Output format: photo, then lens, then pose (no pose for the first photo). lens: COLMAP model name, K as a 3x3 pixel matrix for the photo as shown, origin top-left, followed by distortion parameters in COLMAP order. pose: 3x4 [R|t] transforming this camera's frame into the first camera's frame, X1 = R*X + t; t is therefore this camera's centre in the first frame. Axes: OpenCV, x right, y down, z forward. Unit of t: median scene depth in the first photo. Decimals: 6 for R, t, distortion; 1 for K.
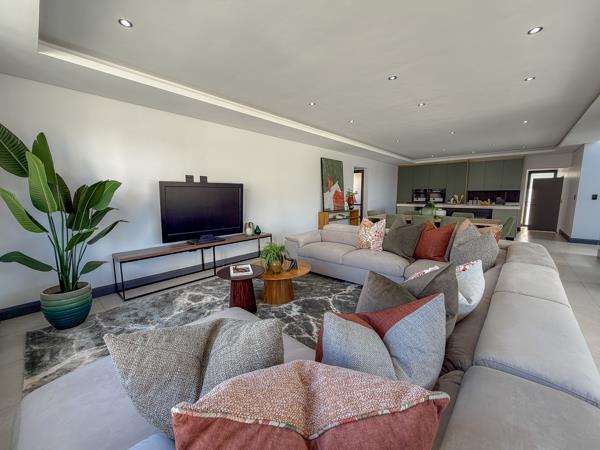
lens RADIAL K [[239.1, 0, 300.3], [0, 239.1, 225.8], [0, 0, 1]] dist [-0.000417, -0.000151]
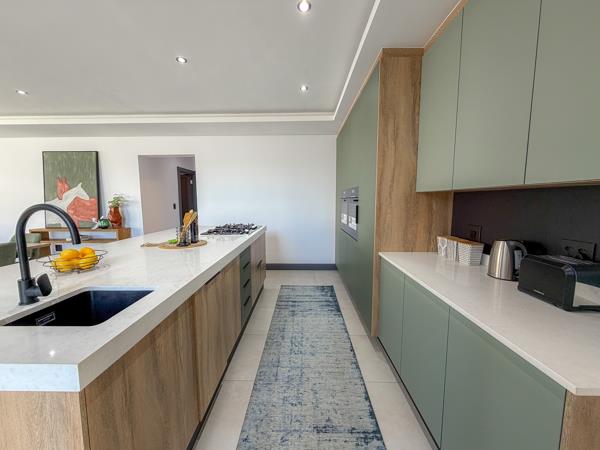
lens RADIAL K [[239.1, 0, 300.6], [0, 239.1, 224.2], [0, 0, 1]] dist [-0.000417, -0.000151]
pose [[0.677654, 0.077535, -0.731282, 0.846769], [-0.094208, 0.995385, 0.018238, -0.116650], [0.729322, 0.056534, 0.681831, 0.811992]]
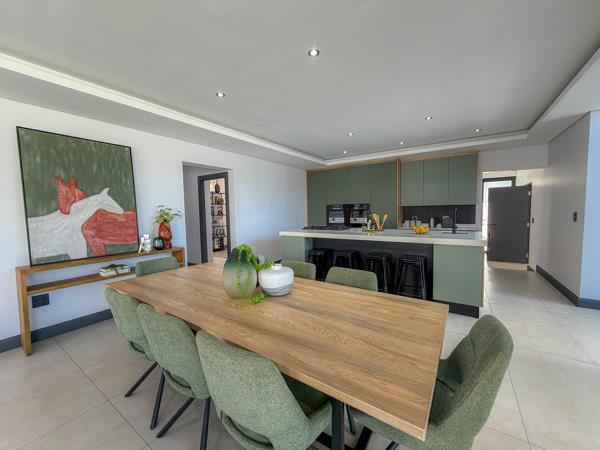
lens RADIAL K [[239.1, 0, 300.4], [0, 239.1, 225.8], [0, 0, 1]] dist [-0.000417, -0.000151]
pose [[0.990428, -0.023032, 0.136093, 0.361924], [0.031942, 0.997461, -0.063652, -0.065073], [-0.134282, 0.067390, 0.988649, 0.427247]]
